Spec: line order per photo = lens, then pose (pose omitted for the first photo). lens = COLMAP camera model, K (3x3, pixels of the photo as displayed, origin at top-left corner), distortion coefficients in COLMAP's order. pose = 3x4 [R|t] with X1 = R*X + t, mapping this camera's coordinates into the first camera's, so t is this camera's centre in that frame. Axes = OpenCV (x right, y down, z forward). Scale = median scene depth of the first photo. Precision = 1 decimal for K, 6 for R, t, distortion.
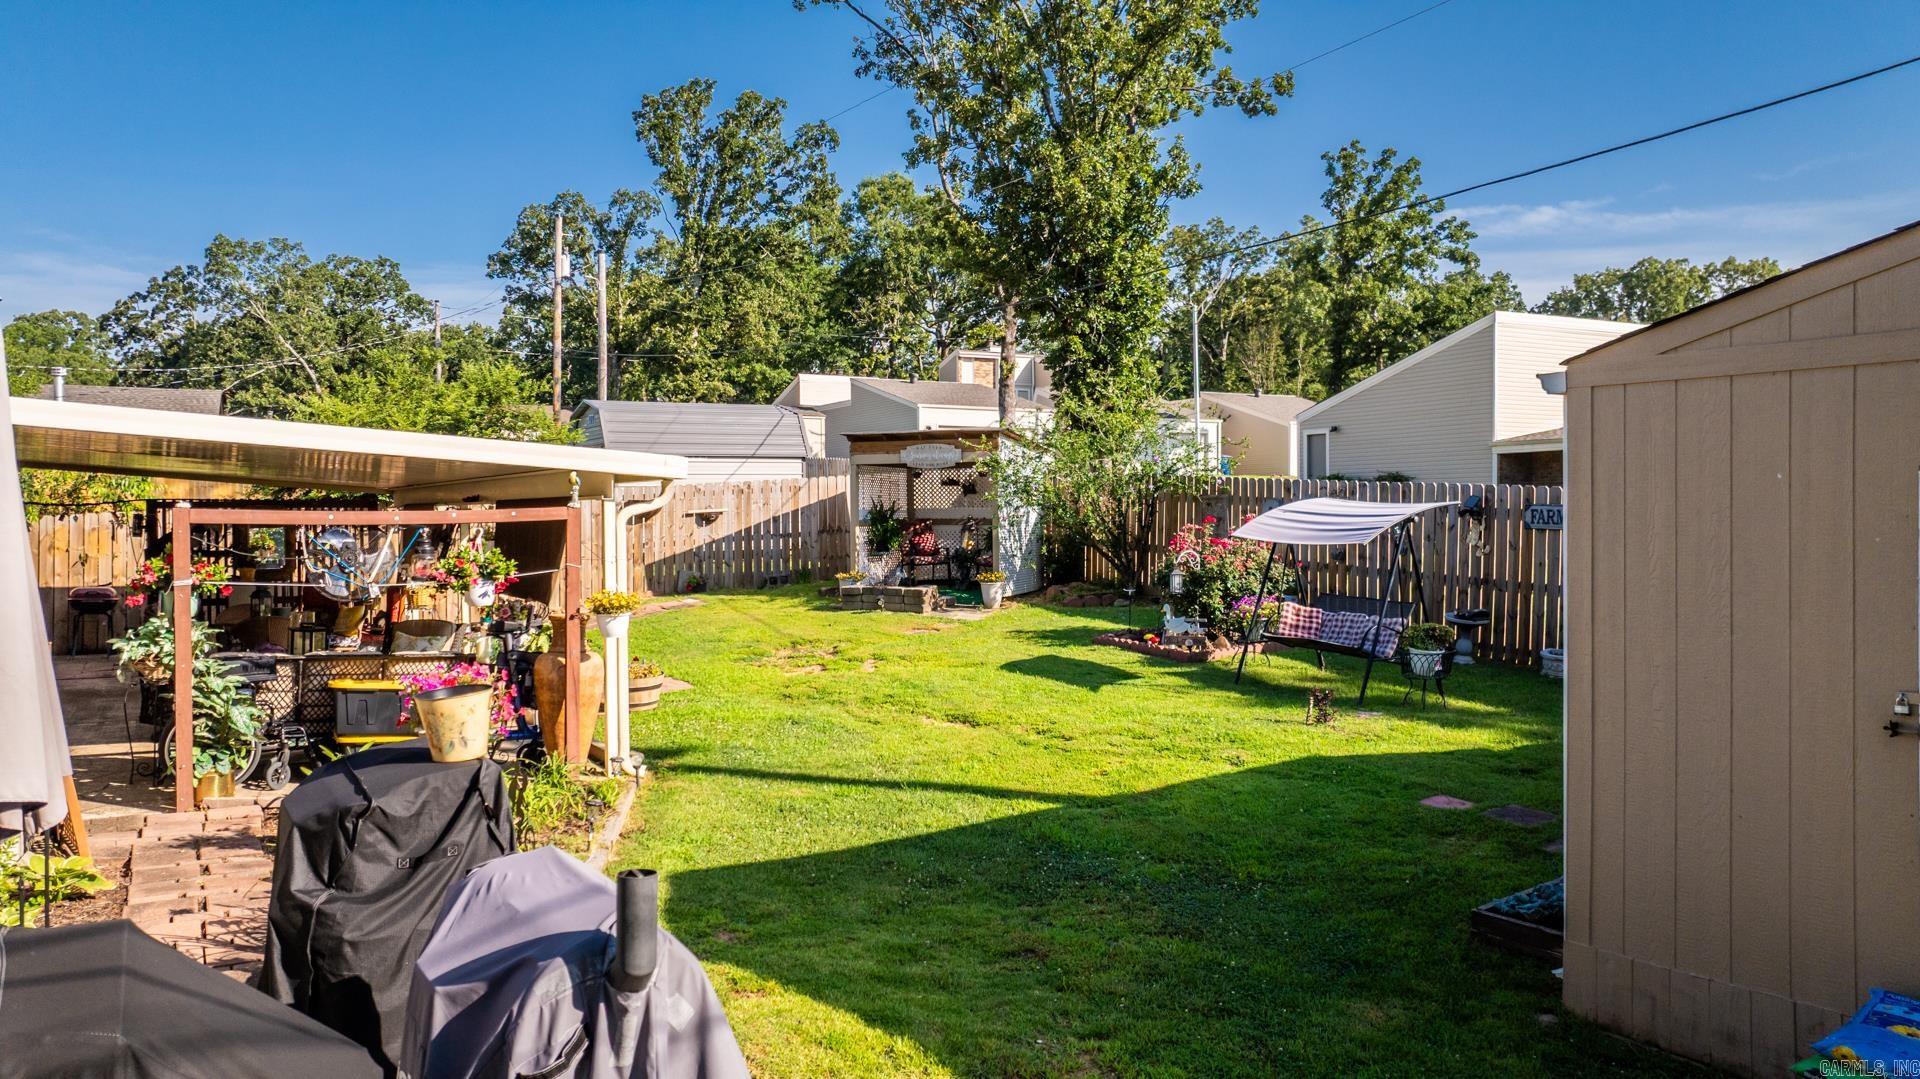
lens RADIAL K [[1347.3, 0, 960.0], [0, 1347.3, 539.5], [0, 0, 1]] dist [-0.011248, -0.000393]
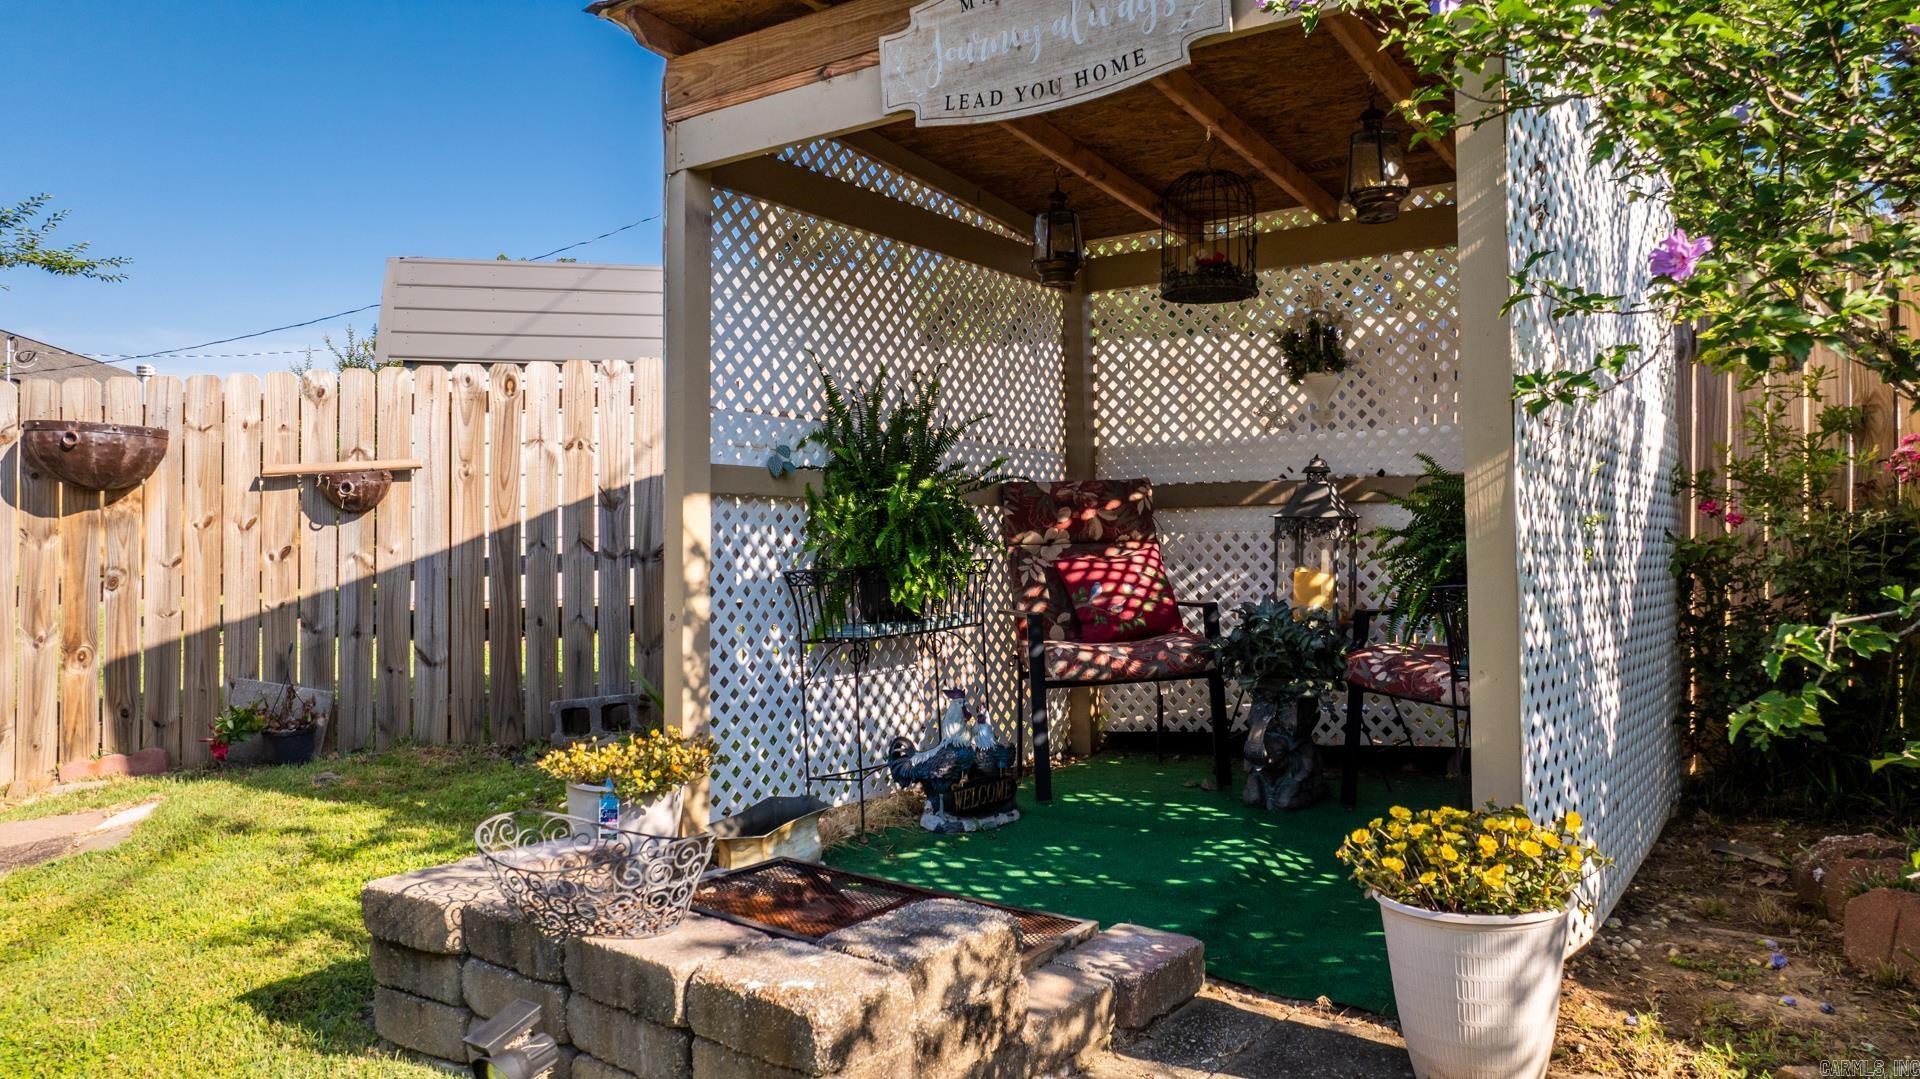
lens RADIAL K [[1347.3, 0, 960.0], [0, 1347.3, 539.5], [0, 0, 1]] dist [-0.011248, -0.000393]
pose [[0.962389, -0.008568, -0.271540, 0.010874], [-0.001217, 0.999357, -0.035847, 0.003509], [0.271673, 0.034829, 0.961759, 0.764983]]
